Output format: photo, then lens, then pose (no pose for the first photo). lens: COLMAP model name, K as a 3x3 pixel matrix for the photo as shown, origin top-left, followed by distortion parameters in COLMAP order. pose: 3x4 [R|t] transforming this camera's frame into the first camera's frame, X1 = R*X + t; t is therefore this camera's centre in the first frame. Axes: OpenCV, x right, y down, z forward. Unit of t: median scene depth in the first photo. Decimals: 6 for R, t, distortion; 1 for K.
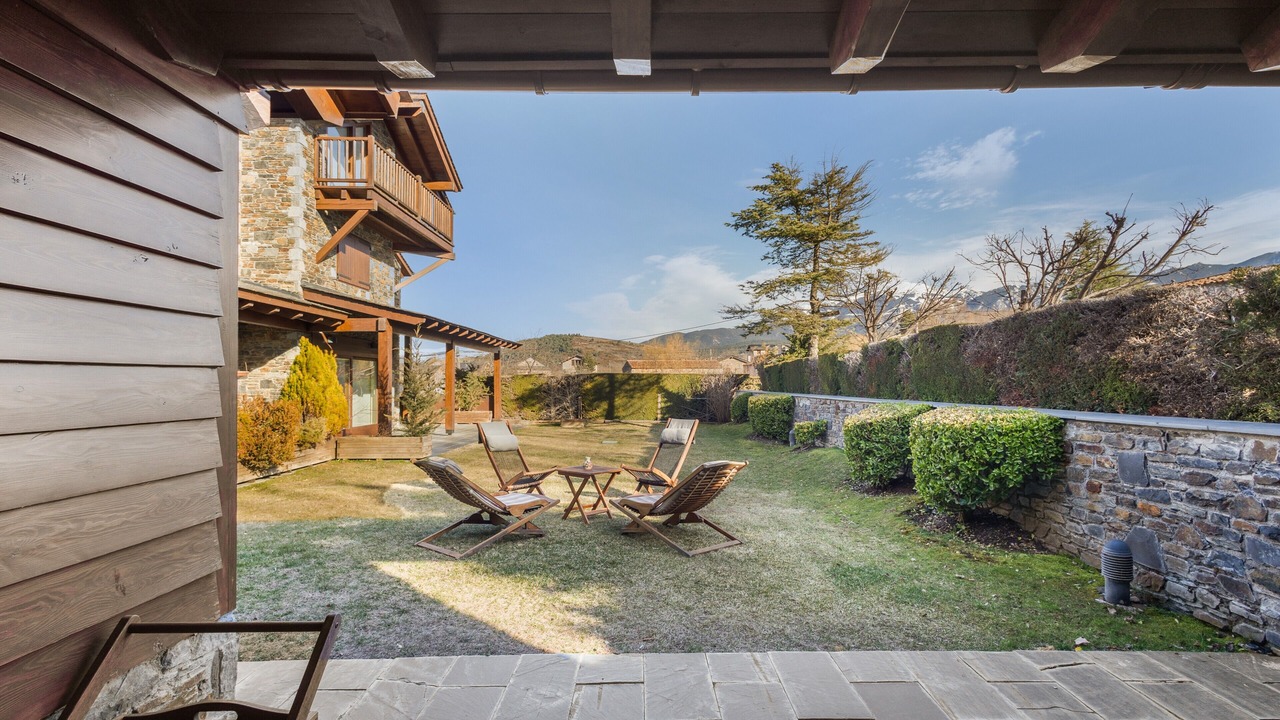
lens RADIAL K [[589.4, 0, 640.0], [0, 589.4, 360.0], [0, 0, 1]] dist [0.000134, -0.000538]
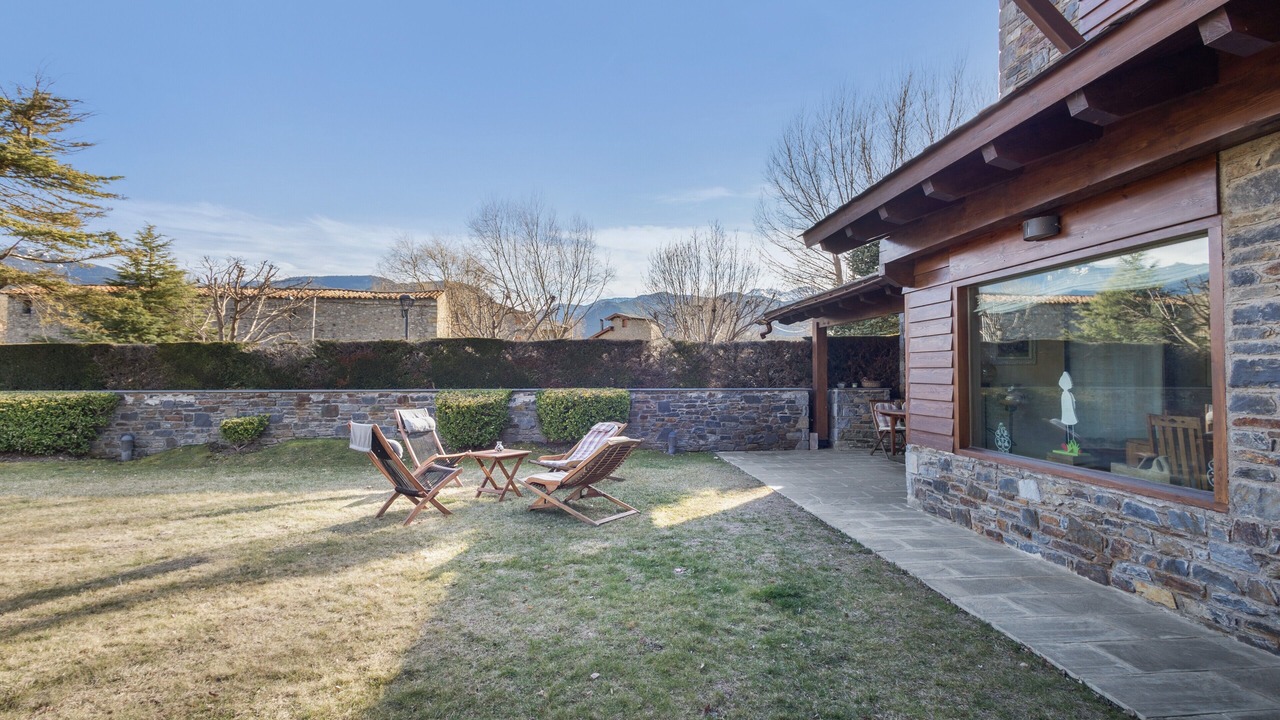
lens RADIAL K [[589.4, 0, 640.0], [0, 589.4, 360.0], [0, 0, 1]] dist [0.000134, -0.000538]
pose [[-0.070084, 0.024673, 0.997236, -1.793546], [-0.041370, 0.998762, -0.027618, 0.045037], [-0.996683, -0.043192, -0.068976, 1.240014]]
